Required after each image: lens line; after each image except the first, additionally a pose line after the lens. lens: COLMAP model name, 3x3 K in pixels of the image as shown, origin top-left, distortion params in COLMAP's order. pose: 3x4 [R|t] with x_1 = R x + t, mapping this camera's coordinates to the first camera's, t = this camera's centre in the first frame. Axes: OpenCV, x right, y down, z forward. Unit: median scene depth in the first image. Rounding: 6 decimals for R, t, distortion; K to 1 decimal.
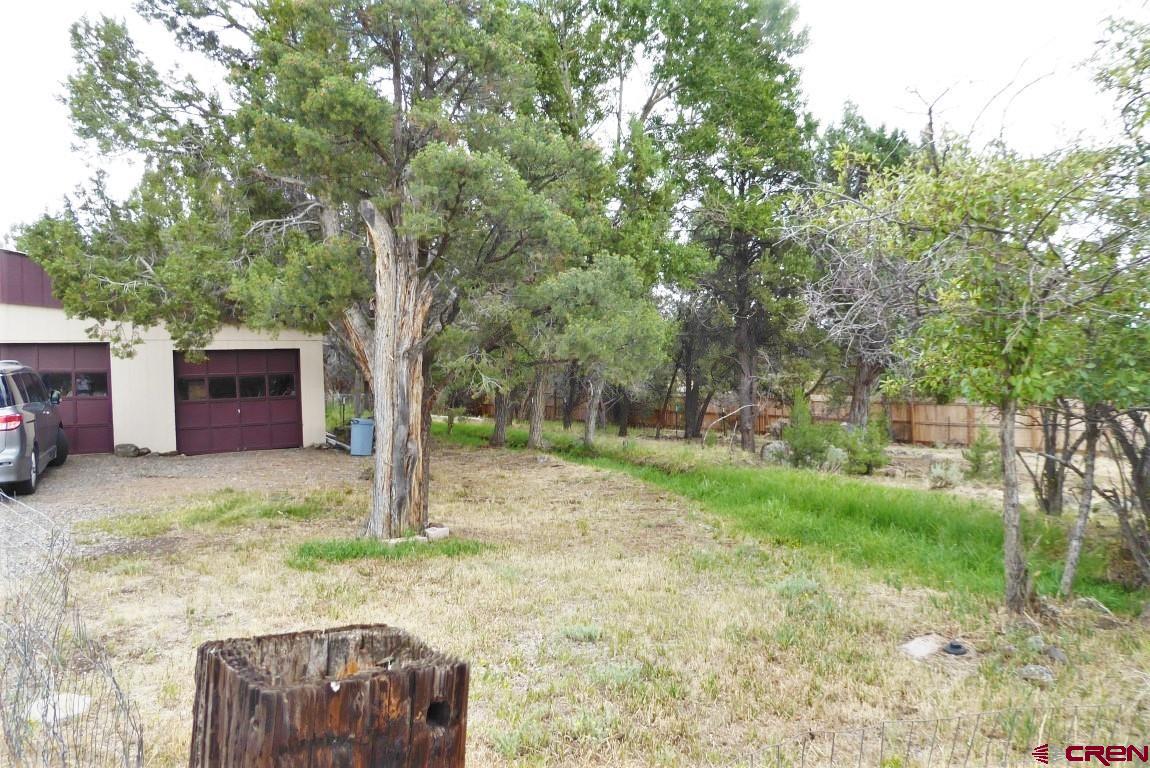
lens RADIAL K [[815.8, 0, 574.4], [0, 815.8, 384.5], [0, 0, 1]] dist [-0.022713, 0.001824]
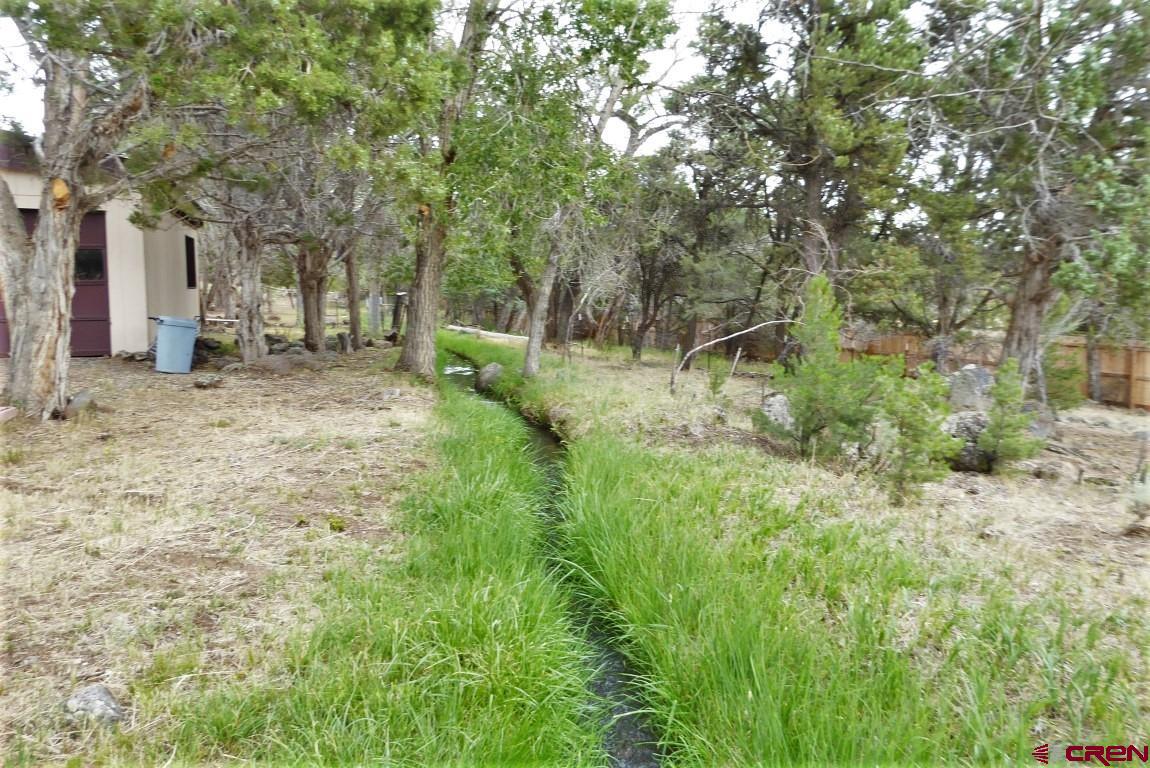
lens RADIAL K [[815.8, 0, 575.7], [0, 815.8, 384.0], [0, 0, 1]] dist [-0.022713, 0.001824]
pose [[0.974118, 0.060852, -0.217695, 0.170823], [-0.042820, 0.995321, 0.086617, 0.021469], [0.221948, -0.075054, 0.972166, 0.371159]]
